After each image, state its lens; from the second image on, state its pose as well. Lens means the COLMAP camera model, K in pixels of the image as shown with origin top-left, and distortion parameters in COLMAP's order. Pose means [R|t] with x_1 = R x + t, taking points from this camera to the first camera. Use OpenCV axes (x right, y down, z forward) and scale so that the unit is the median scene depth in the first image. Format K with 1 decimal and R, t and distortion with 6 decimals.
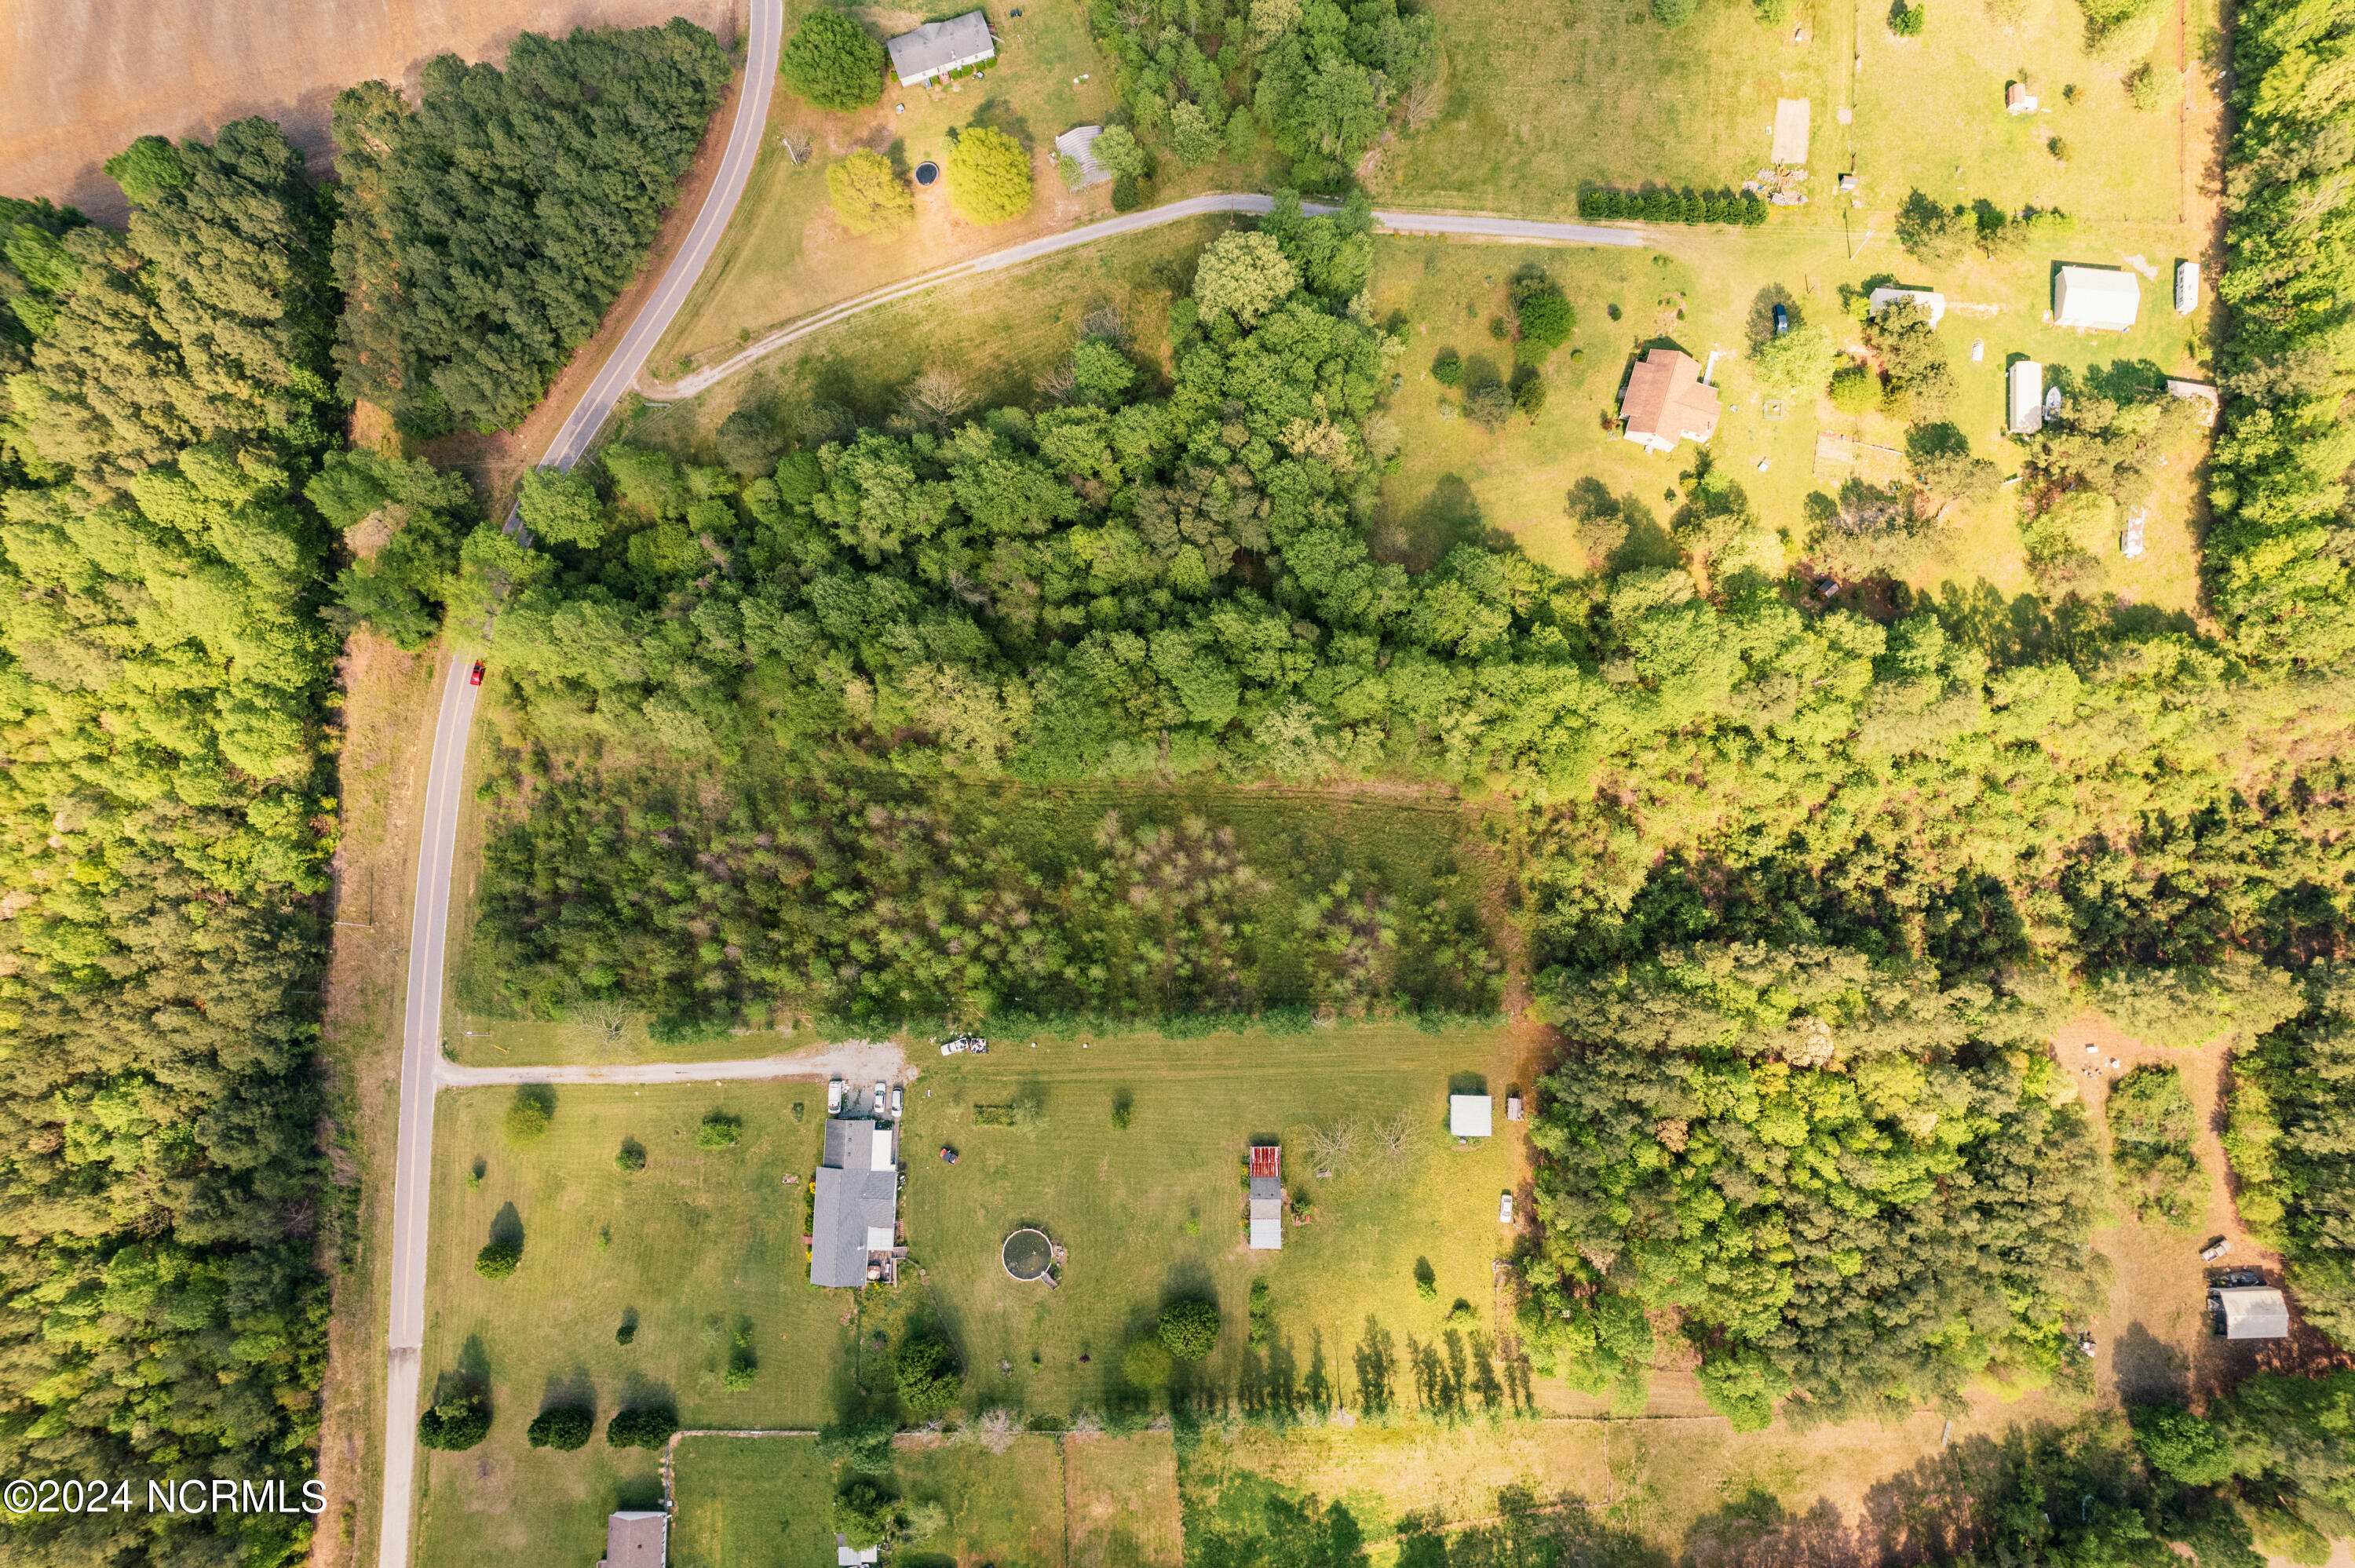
lens RADIAL K [[1501.4, 0, 1180.7], [0, 1501.4, 779.1], [0, 0, 1]] dist [-0.072367, 0.065150]
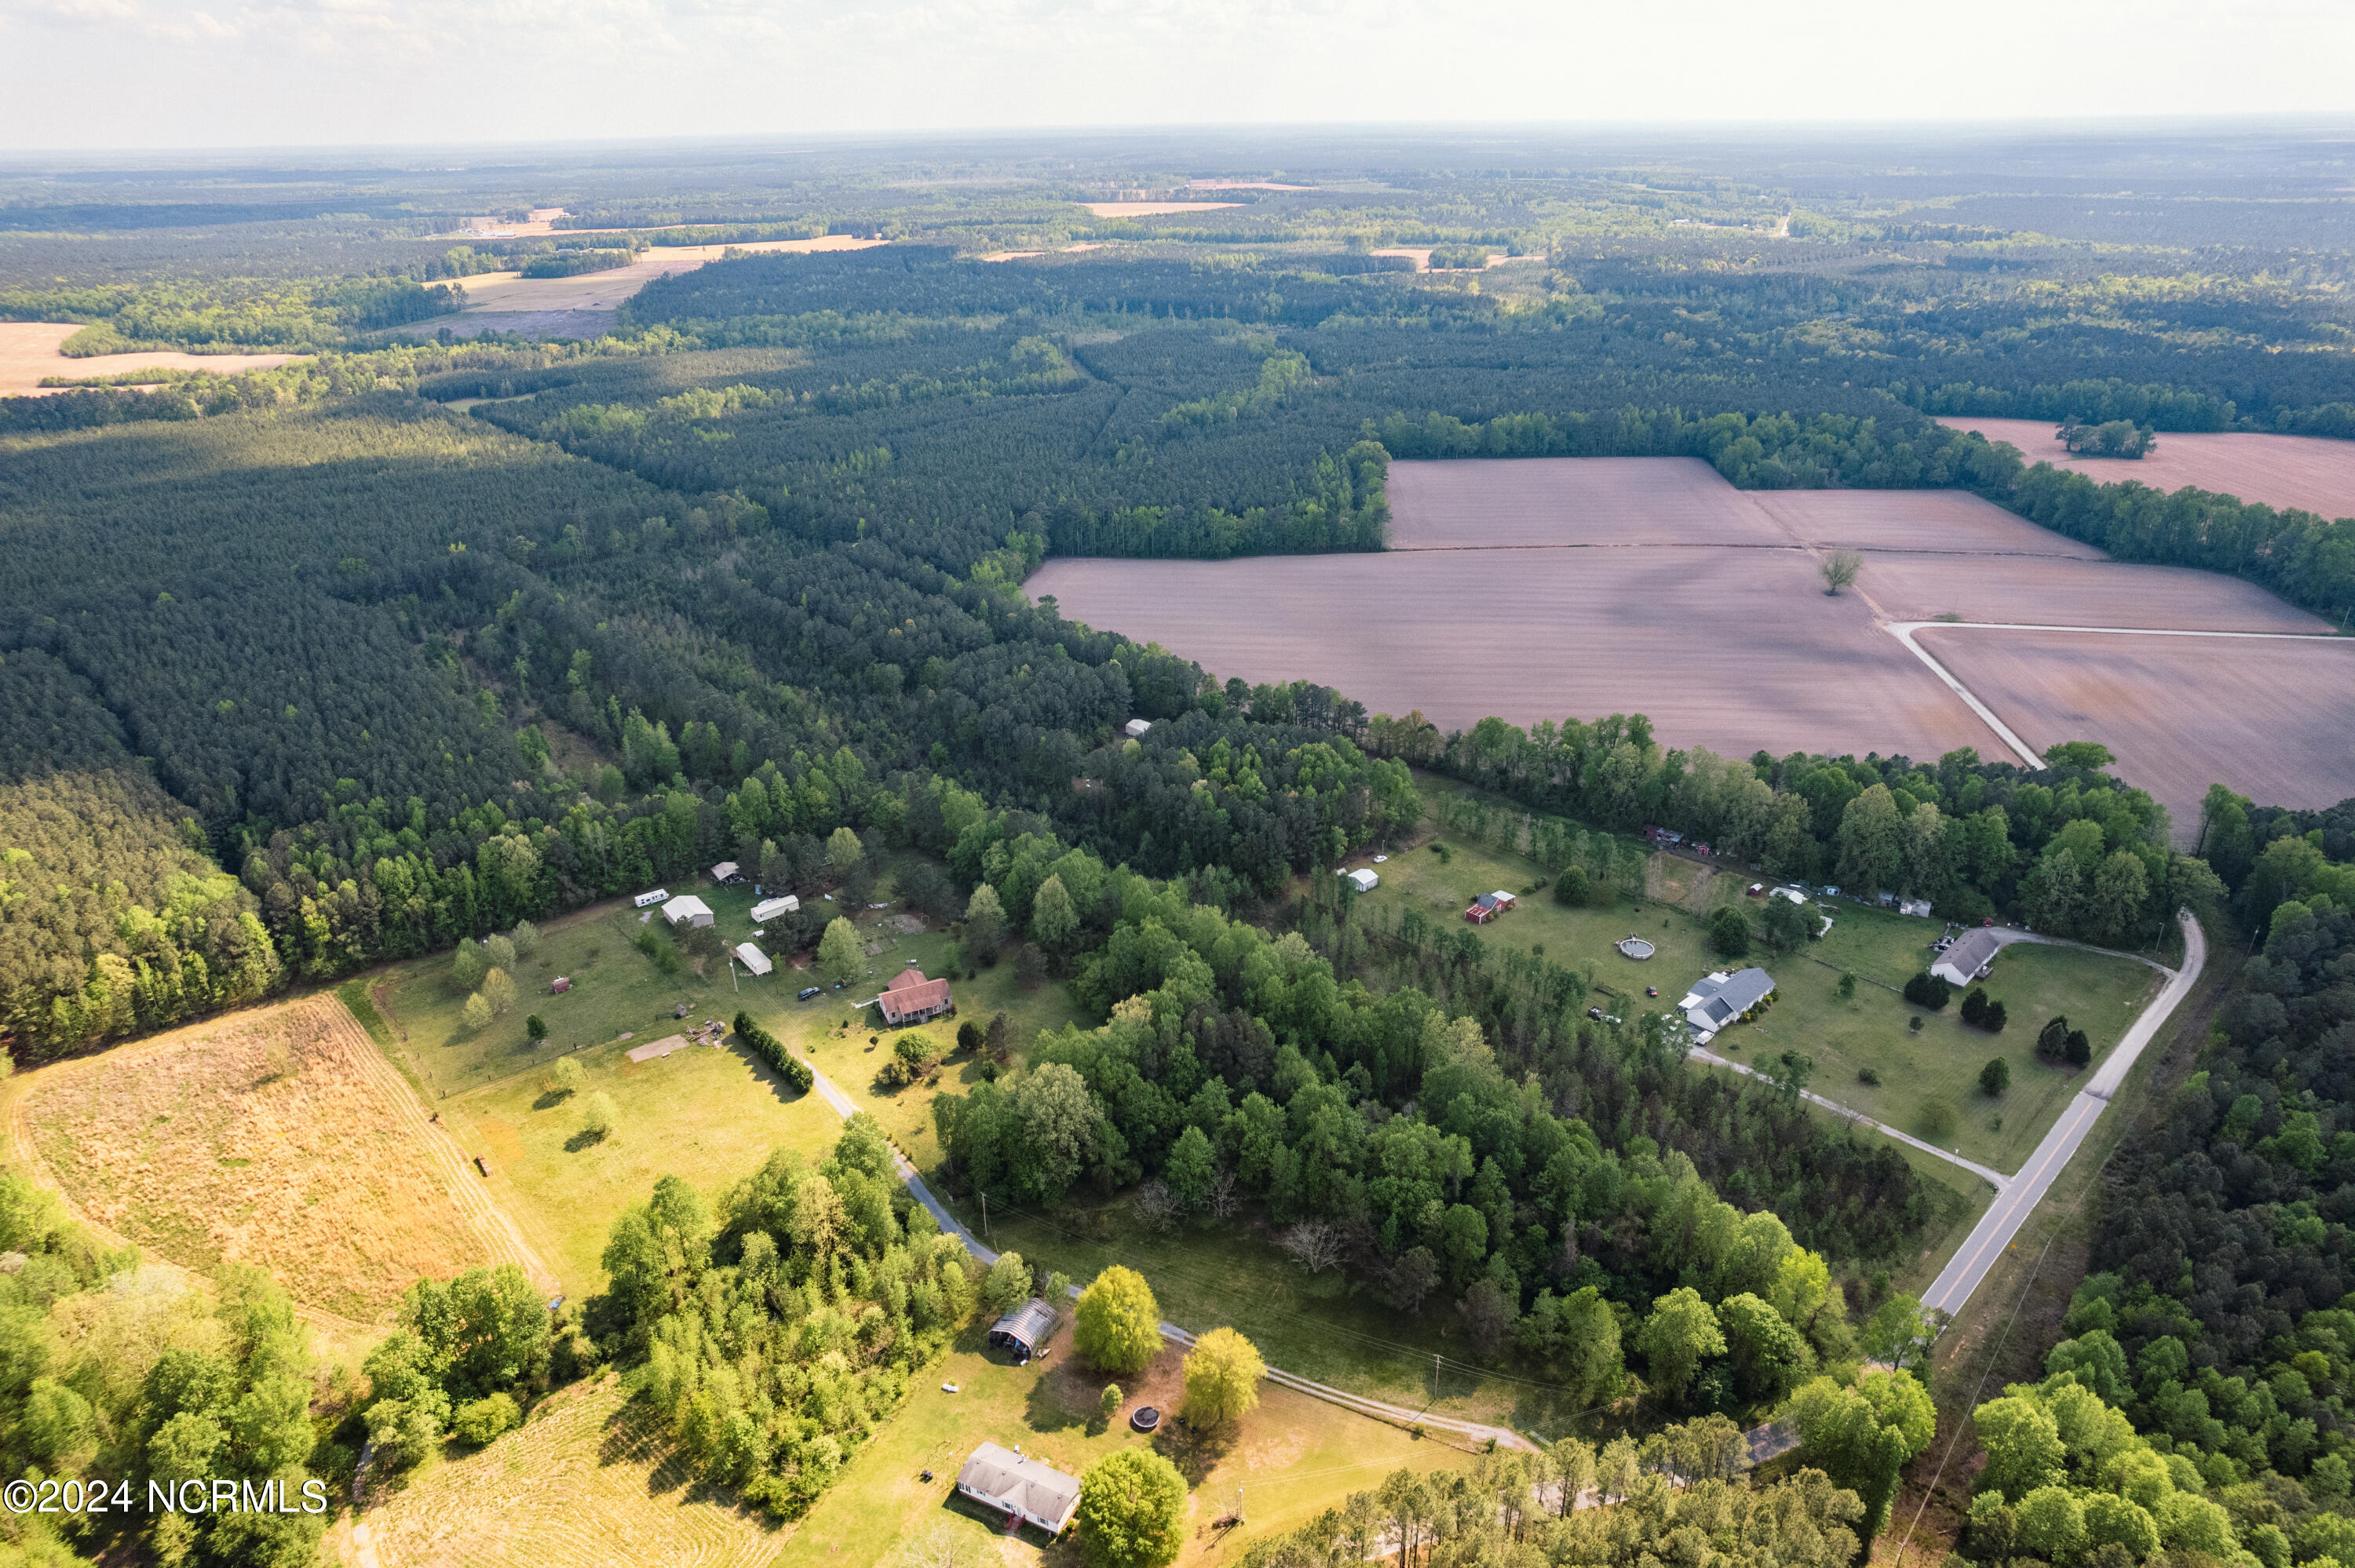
lens RADIAL K [[1501.4, 0, 1180.7], [0, 1501.4, 779.1], [0, 0, 1]] dist [-0.072367, 0.065150]
pose [[-0.692971, -0.266590, 0.669866, -0.765583], [0.715933, -0.144867, 0.682974, -1.061656], [-0.085032, 0.952861, 0.291249, 0.409611]]
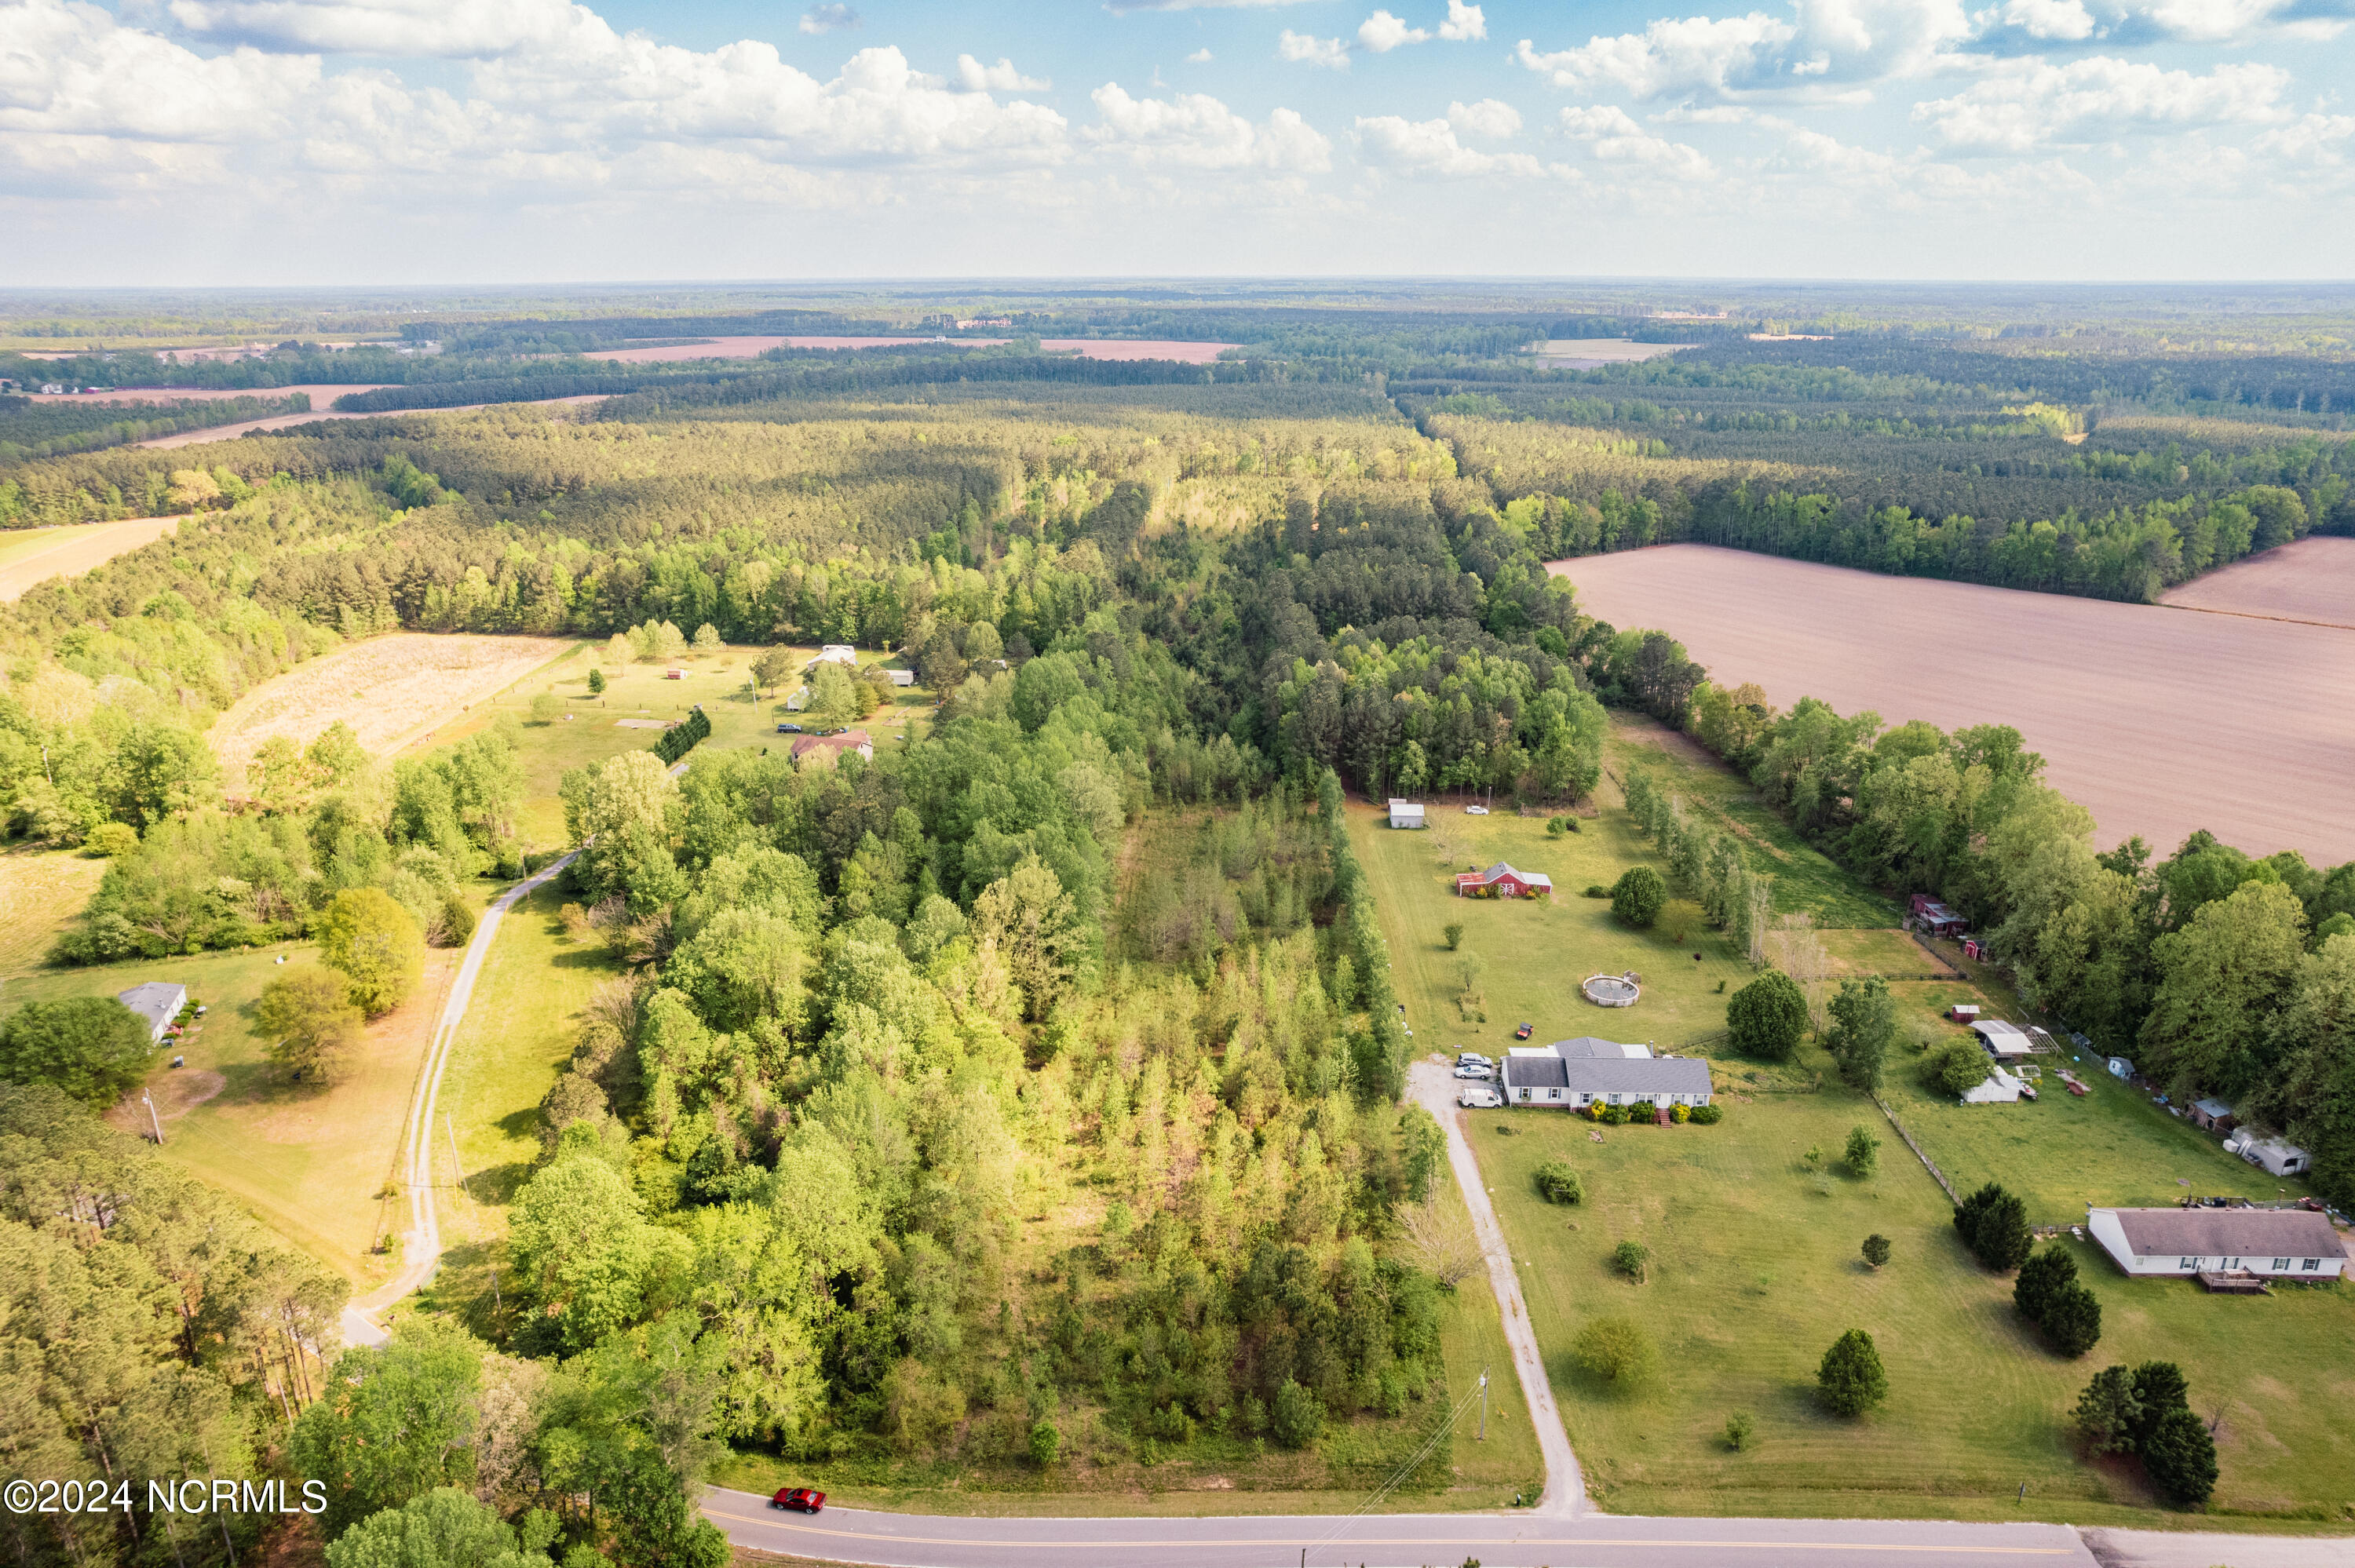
lens RADIAL K [[1501.4, 0, 1180.7], [0, 1501.4, 779.1], [0, 0, 1]] dist [-0.072367, 0.065150]
pose [[0.020292, -0.306349, 0.951703, -0.948510], [0.987401, 0.155554, 0.029019, 0.005047], [-0.156931, 0.939124, 0.305646, 0.625940]]
